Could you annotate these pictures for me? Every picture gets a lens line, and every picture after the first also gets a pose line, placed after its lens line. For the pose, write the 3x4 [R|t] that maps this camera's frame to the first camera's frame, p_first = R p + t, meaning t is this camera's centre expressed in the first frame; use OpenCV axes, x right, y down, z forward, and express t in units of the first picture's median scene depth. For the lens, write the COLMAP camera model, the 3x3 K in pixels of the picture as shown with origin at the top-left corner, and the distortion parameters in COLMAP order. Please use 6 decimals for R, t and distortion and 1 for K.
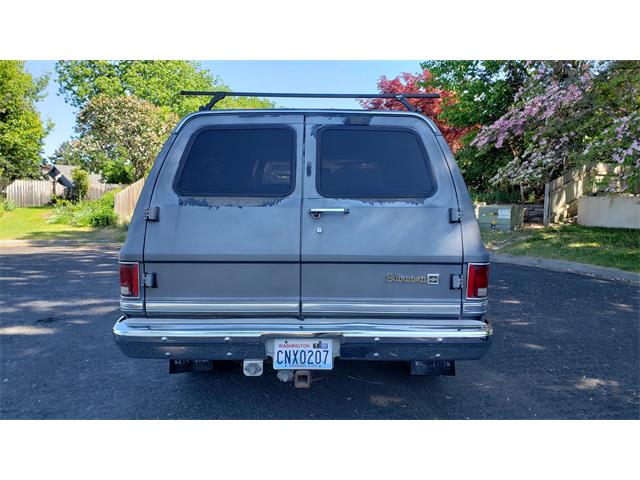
lens RADIAL K [[502.6, 0, 333.8], [0, 502.6, 229.2], [0, 0, 1]] dist [0.043151, -0.049567]
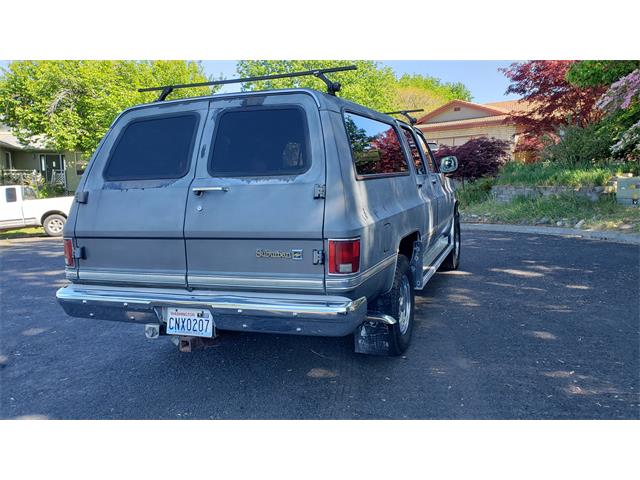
lens RADIAL K [[502.6, 0, 341.7], [0, 502.6, 229.1], [0, 0, 1]] dist [0.043151, -0.049567]
pose [[0.941503, -0.005597, -0.336958, 0.616665], [0.018240, 0.999243, 0.034367, 0.014937], [0.336511, -0.038503, 0.940892, 0.086499]]
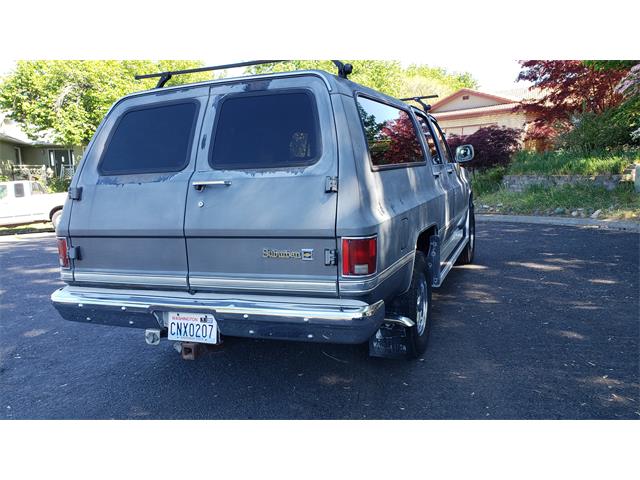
lens RADIAL K [[502.6, 0, 339.0], [0, 502.6, 235.0], [0, 0, 1]] dist [0.043151, -0.049567]
pose [[0.934529, -0.005014, -0.355852, 0.573028], [0.028909, 0.997666, 0.061863, 0.008800], [0.354711, -0.068100, 0.932493, 0.169804]]
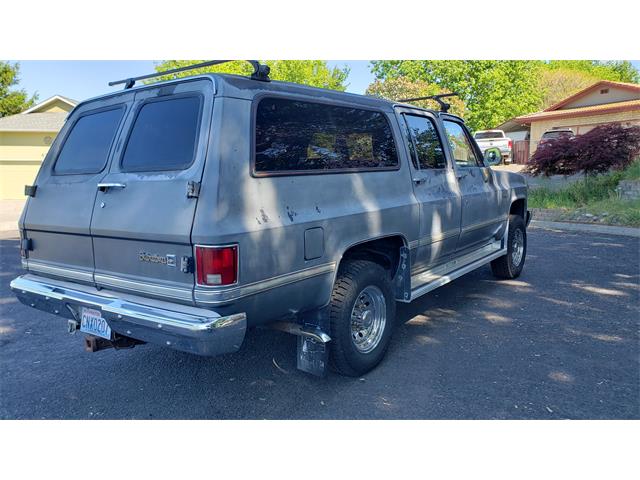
lens RADIAL K [[502.6, 0, 325.6], [0, 502.6, 234.6], [0, 0, 1]] dist [0.043151, -0.049567]
pose [[0.803813, 0.041332, -0.593444, 0.950689], [-0.006718, 0.998150, 0.060419, -0.003456], [0.594844, -0.044579, 0.802604, 0.435284]]
